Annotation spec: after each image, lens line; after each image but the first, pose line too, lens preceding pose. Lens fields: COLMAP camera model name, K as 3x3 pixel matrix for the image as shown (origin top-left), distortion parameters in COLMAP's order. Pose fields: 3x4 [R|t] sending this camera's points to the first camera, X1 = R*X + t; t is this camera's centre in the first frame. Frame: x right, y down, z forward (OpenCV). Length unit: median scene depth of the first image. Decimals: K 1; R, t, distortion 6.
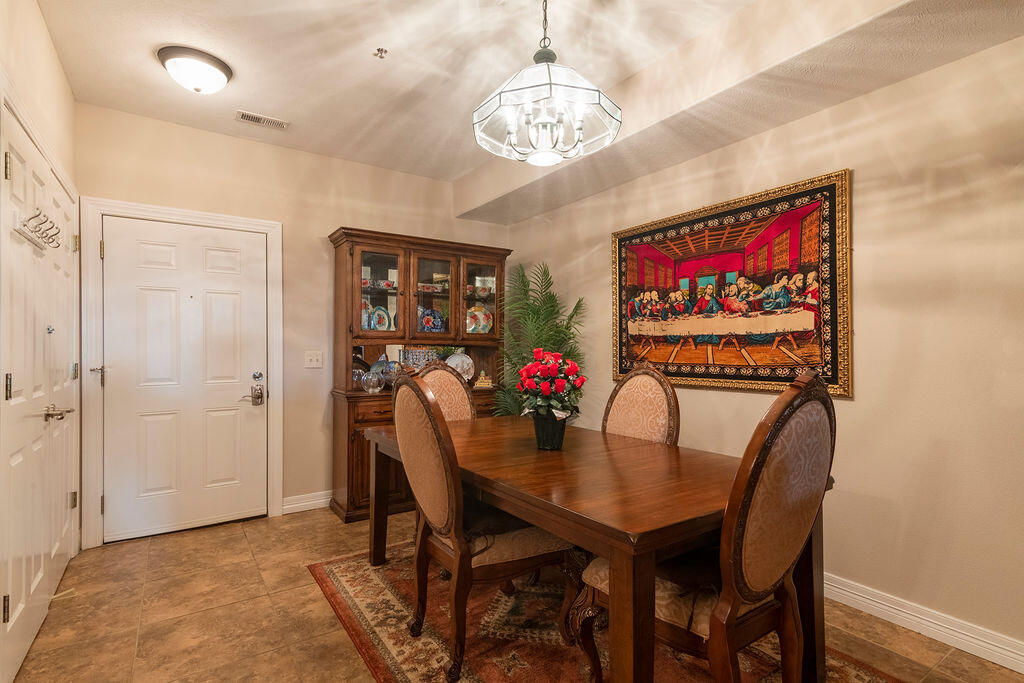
lens RADIAL K [[505.4, 0, 517.1], [0, 505.4, 348.9], [0, 0, 1]] dist [0.022266, 0.000412]
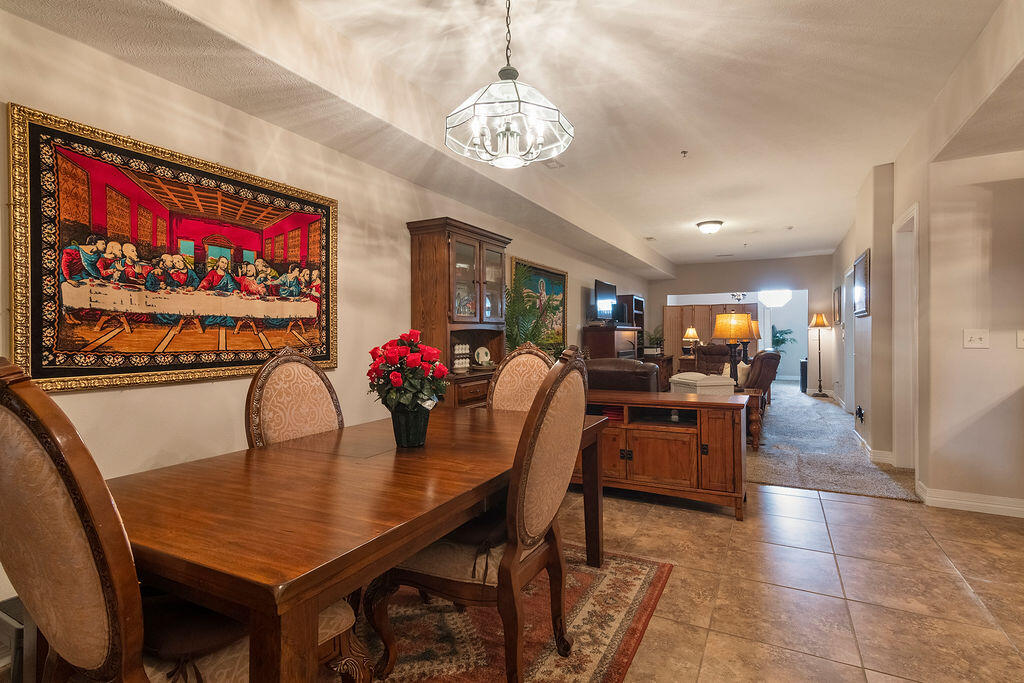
lens RADIAL K [[505.4, 0, 511.0], [0, 505.4, 333.1], [0, 0, 1]] dist [0.022266, 0.000412]
pose [[-0.465258, 0.002375, 0.885172, -0.612615], [0.000349, 0.999997, -0.002499, 0.003430], [-0.885175, -0.000854, -0.465257, 0.976758]]
